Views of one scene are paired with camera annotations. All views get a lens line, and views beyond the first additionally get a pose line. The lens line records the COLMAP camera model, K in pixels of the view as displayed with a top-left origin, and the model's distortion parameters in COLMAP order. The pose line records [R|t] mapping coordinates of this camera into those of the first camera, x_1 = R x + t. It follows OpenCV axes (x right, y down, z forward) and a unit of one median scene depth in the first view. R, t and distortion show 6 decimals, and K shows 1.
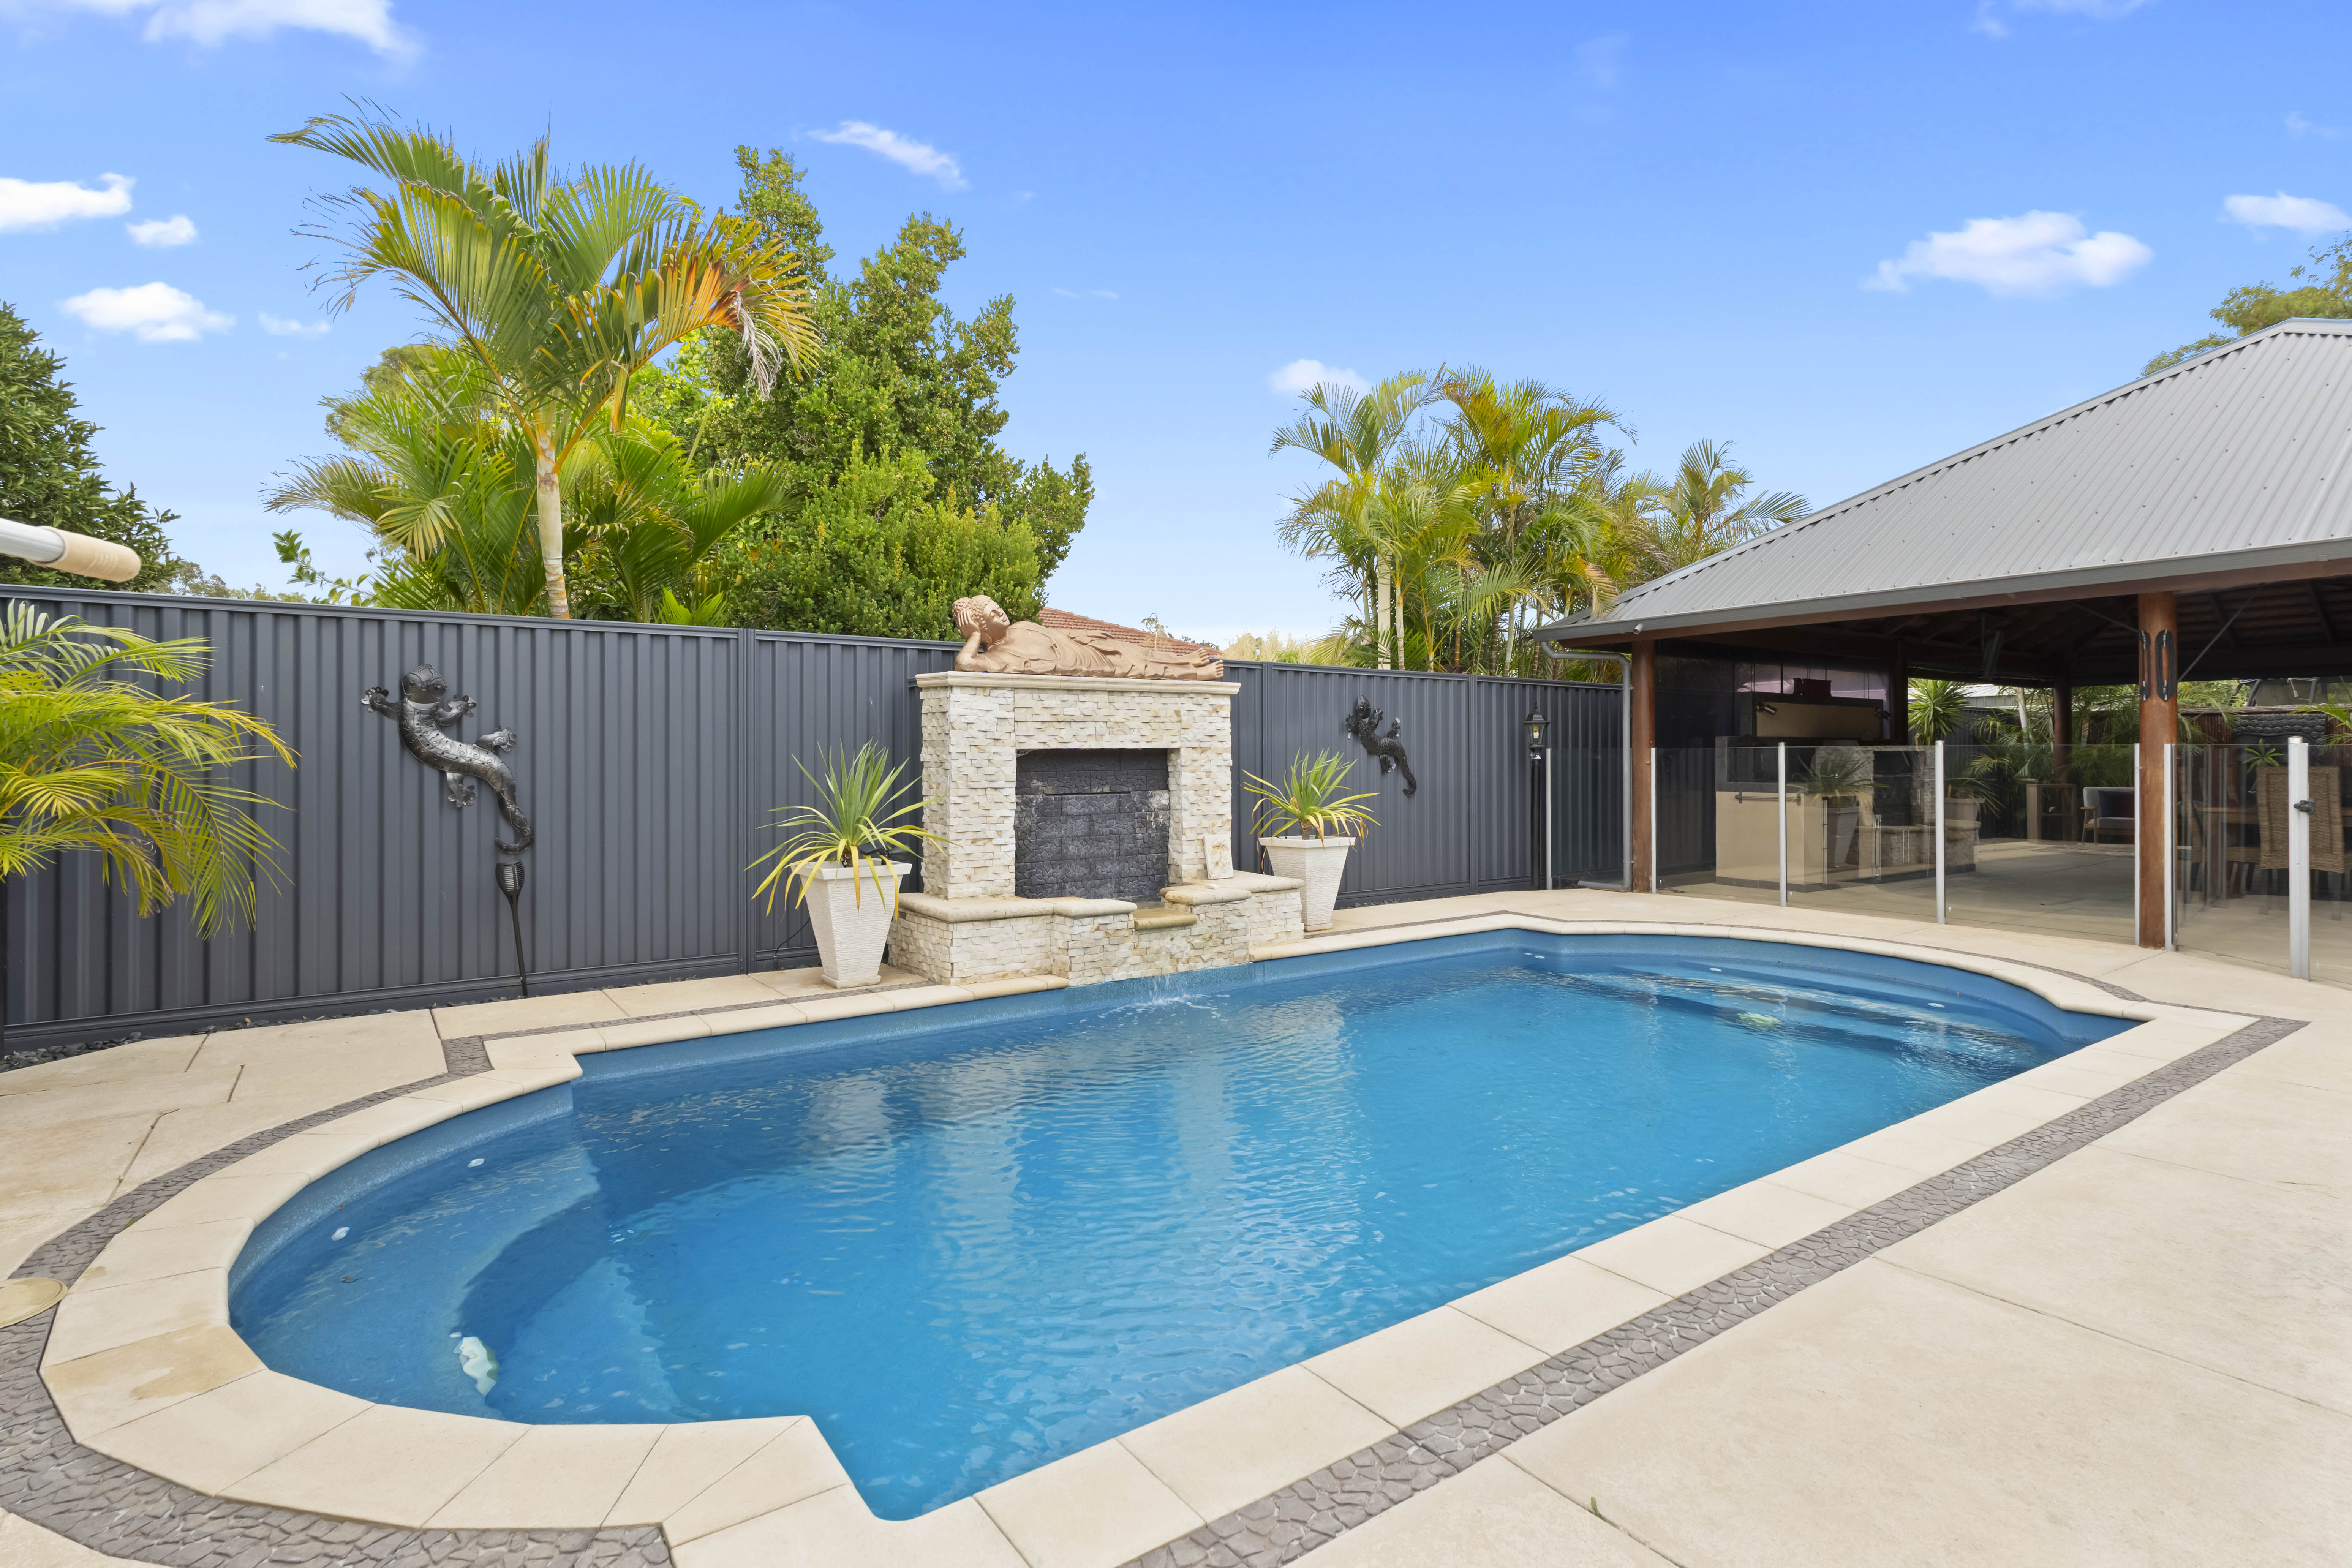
lens RADIAL K [[1146.5, 0, 1171.3], [0, 1146.5, 771.2], [0, 0, 1]] dist [-0.001842, -0.000175]
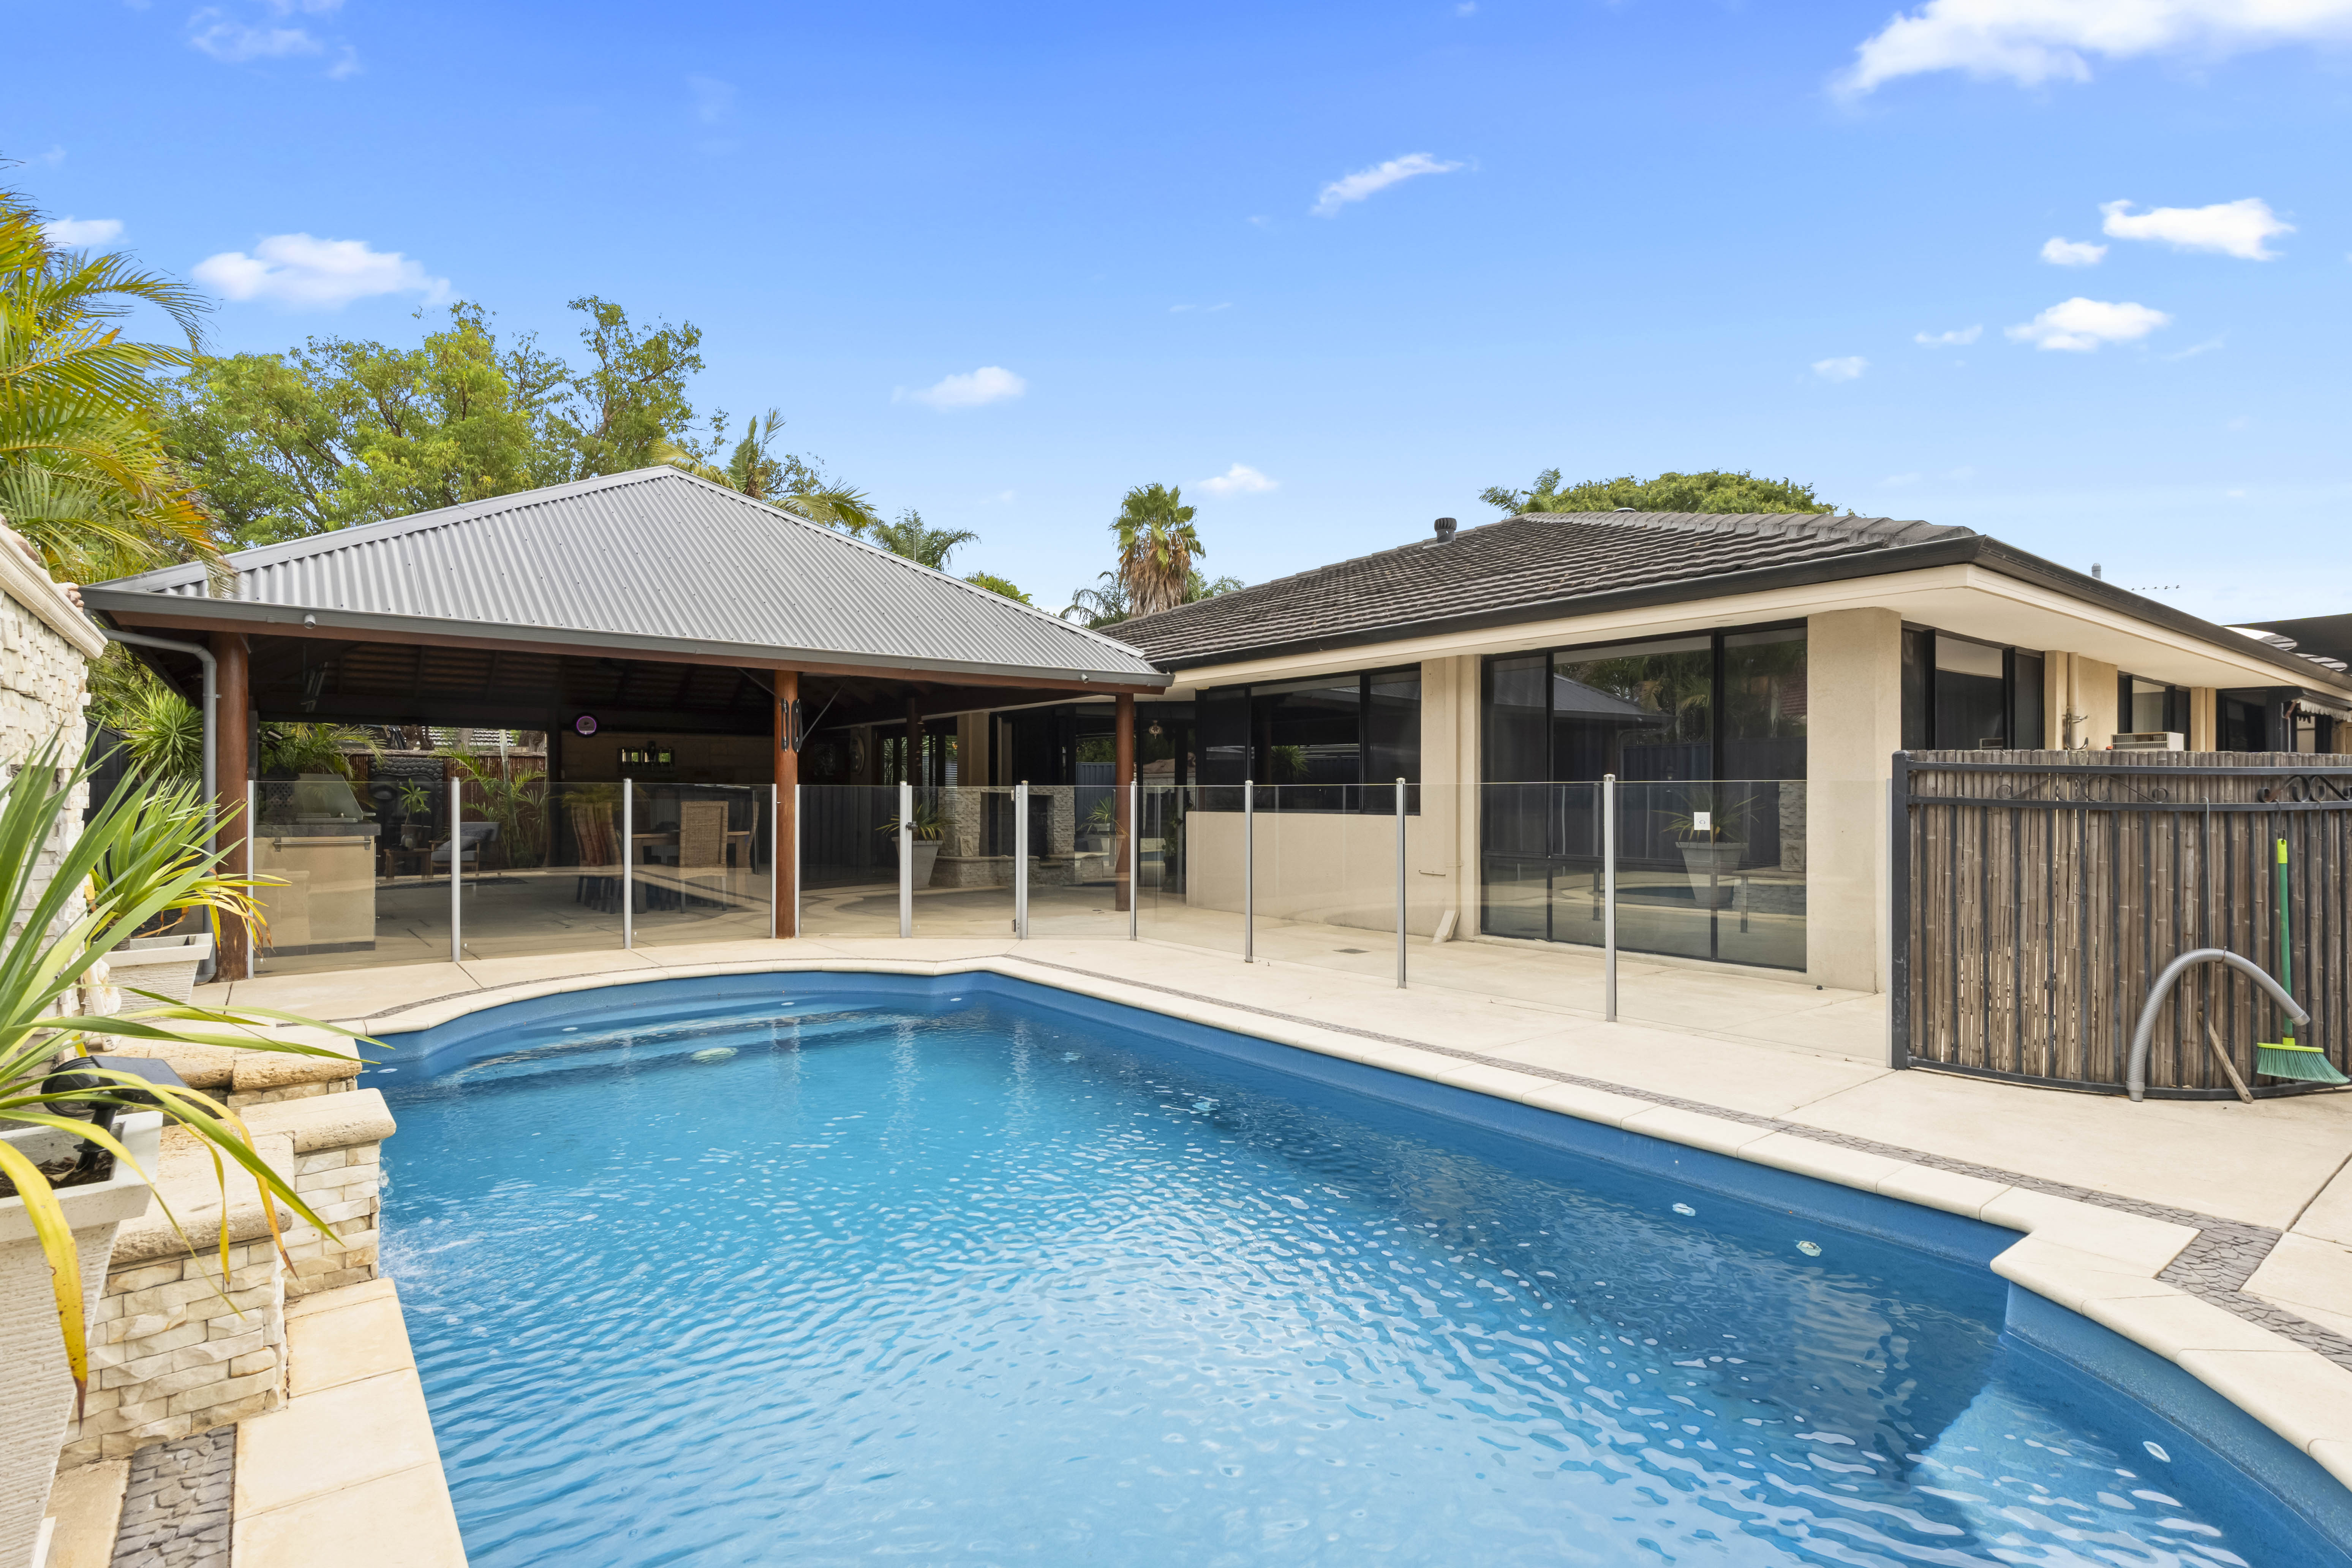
lens RADIAL K [[1146.5, 0, 1171.3], [0, 1146.5, 771.2], [0, 0, 1]] dist [-0.001842, -0.000175]
pose [[-0.064705, 0.020240, 0.997699, -0.532682], [0.014327, 0.999710, -0.019351, -0.005921], [-0.997802, 0.013042, -0.064976, 0.671387]]
